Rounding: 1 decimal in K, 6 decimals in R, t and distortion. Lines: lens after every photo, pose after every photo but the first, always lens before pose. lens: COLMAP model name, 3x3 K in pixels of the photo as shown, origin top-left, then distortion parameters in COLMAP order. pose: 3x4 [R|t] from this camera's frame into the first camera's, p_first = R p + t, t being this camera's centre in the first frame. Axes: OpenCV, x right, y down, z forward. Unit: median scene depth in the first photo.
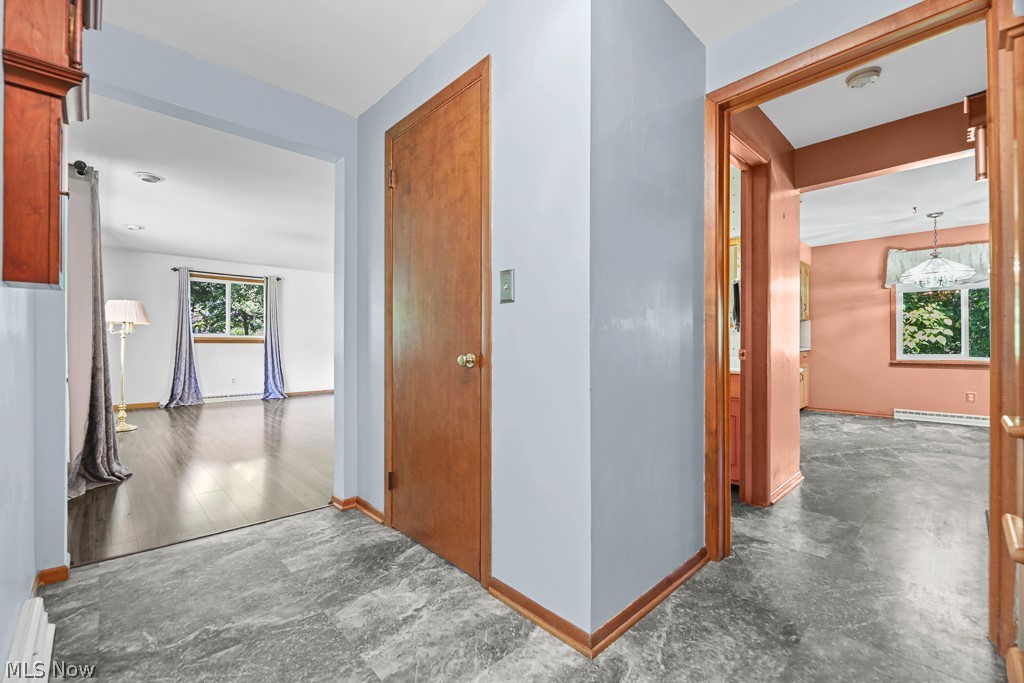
lens RADIAL K [[425.7, 0, 508.1], [0, 425.7, 343.7], [0, 0, 1]] dist [-0.001679, -0.000315]
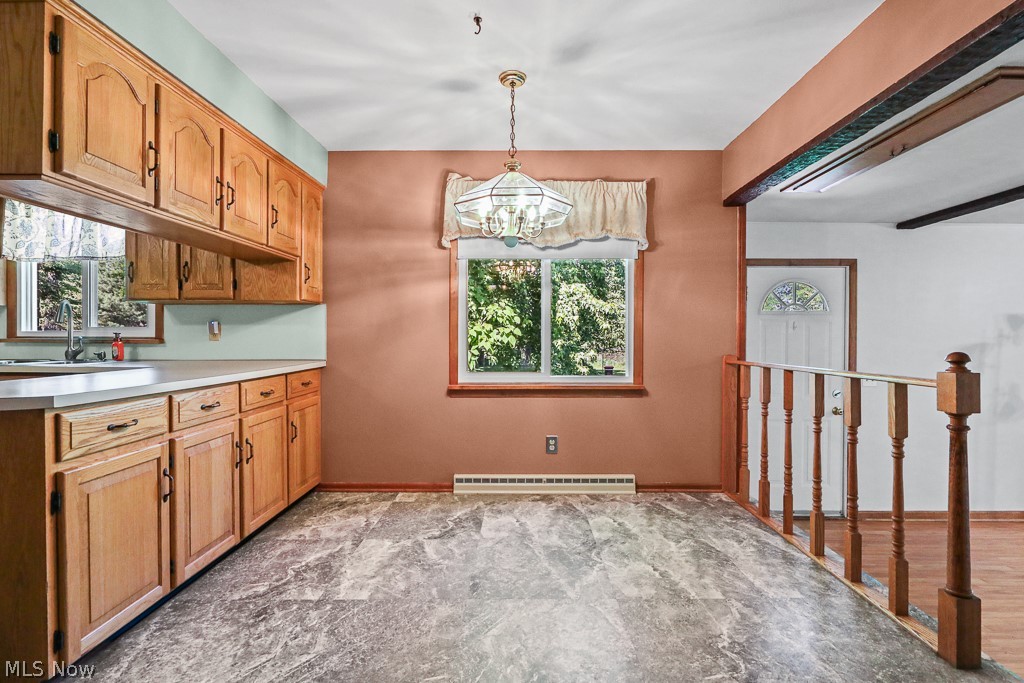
lens RADIAL K [[425.7, 0, 508.1], [0, 425.7, 343.7], [0, 0, 1]] dist [-0.001679, -0.000315]
pose [[0.700788, -0.004684, 0.713354, 0.515342], [-0.005709, 0.999910, 0.012174, -0.016658], [-0.713347, -0.012604, 0.700698, 0.519051]]
